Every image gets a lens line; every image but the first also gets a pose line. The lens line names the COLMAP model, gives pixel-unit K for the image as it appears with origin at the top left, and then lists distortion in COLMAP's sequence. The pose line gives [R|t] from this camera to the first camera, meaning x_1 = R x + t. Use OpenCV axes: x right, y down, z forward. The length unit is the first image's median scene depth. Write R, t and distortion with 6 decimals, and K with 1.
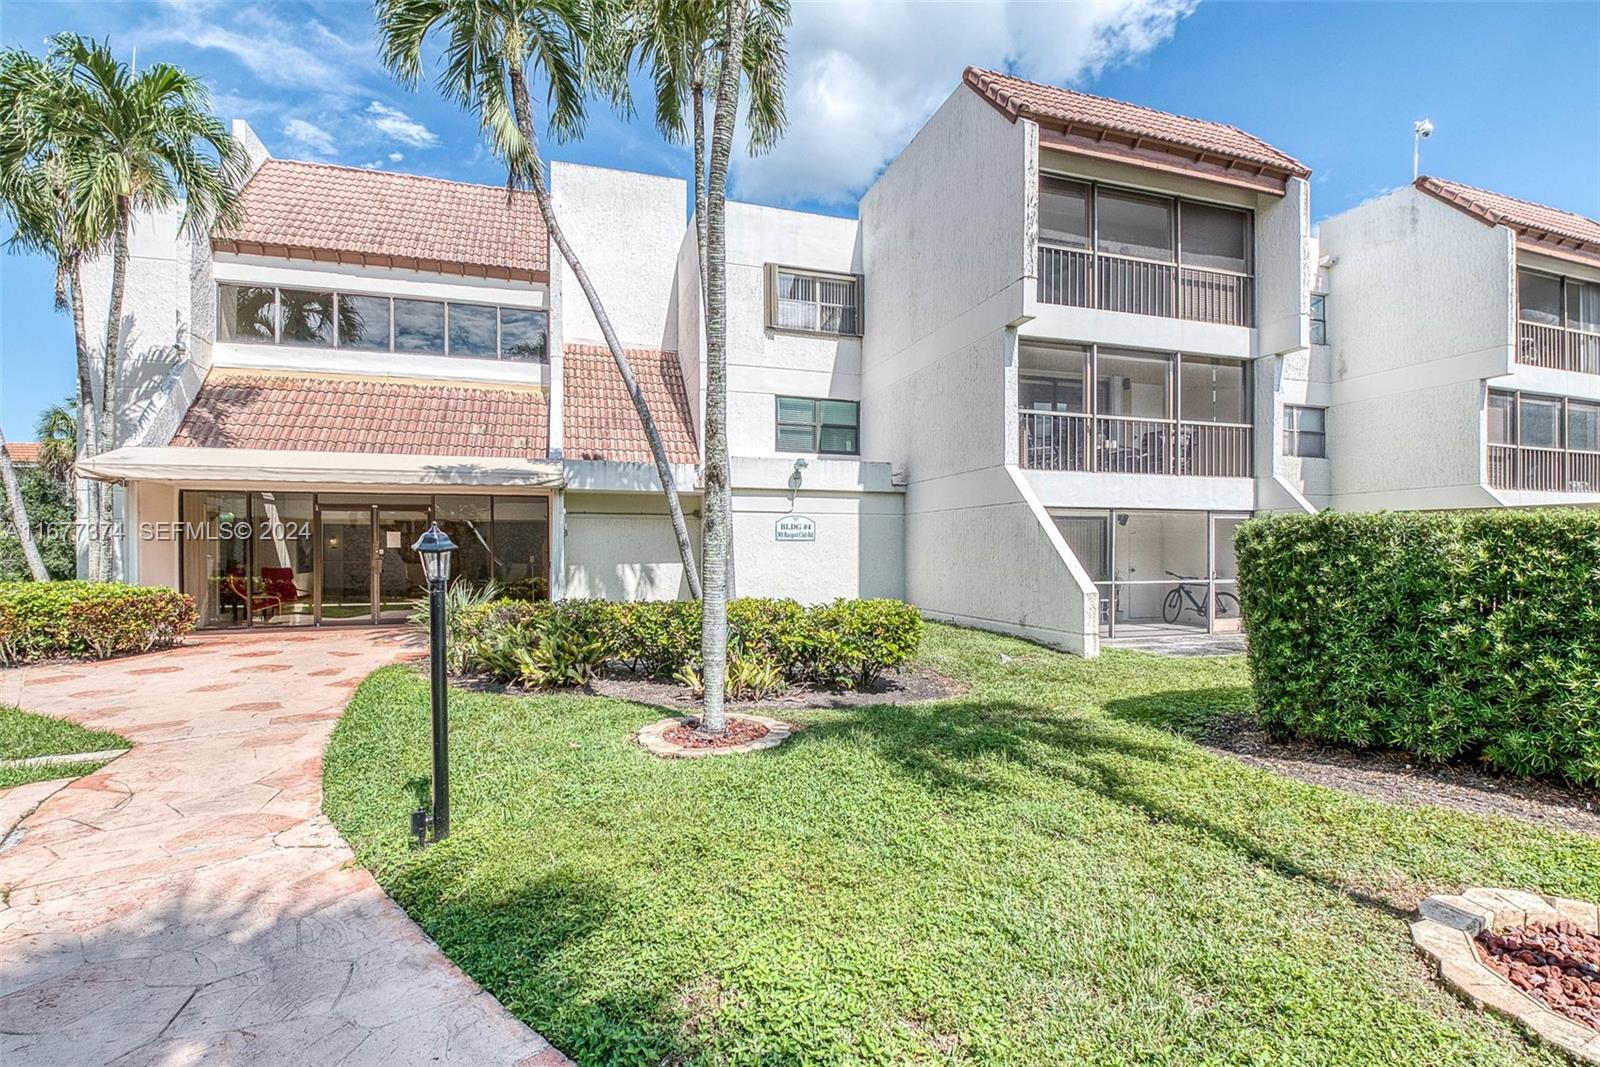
lens RADIAL K [[721.2, 0, 793.7], [0, 721.2, 535.7], [0, 0, 1]] dist [0.013821, -0.004091]
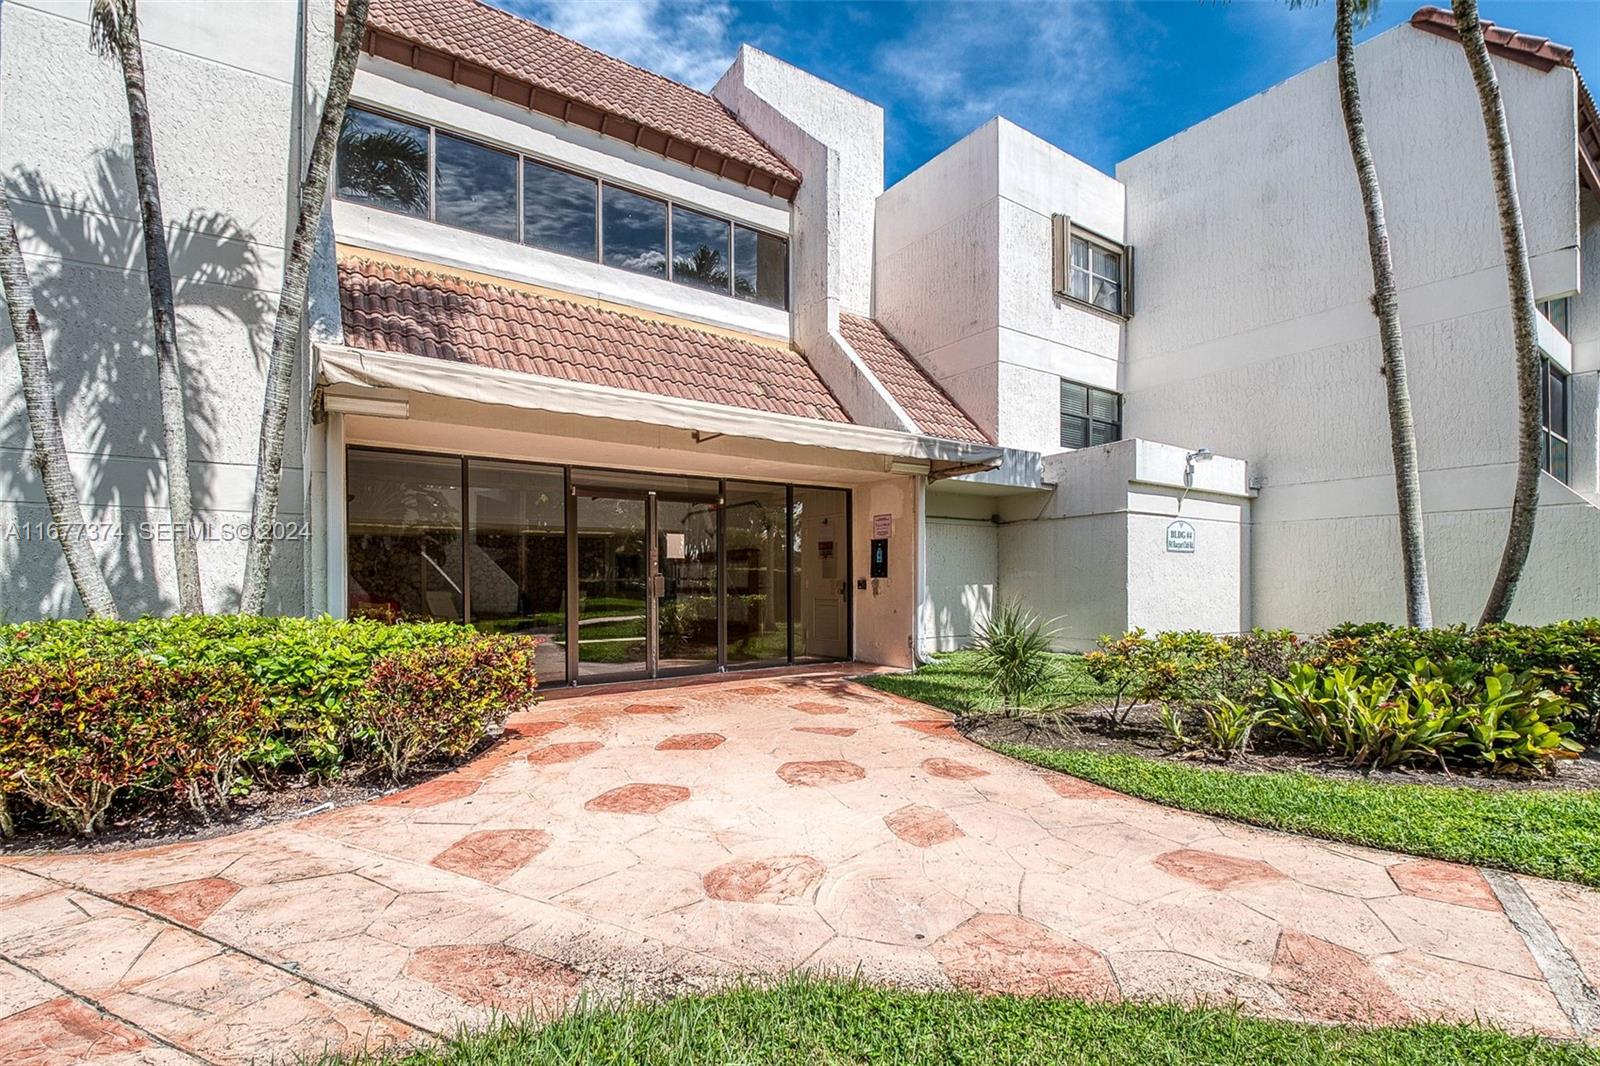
lens RADIAL K [[721.2, 0, 839.1], [0, 721.2, 566.0], [0, 0, 1]] dist [0.013821, -0.004091]
pose [[0.956823, 0.001237, 0.290667, -0.509476], [-0.003183, 0.999976, 0.006222, 0.015681], [-0.290652, -0.006879, 0.956804, 0.286214]]
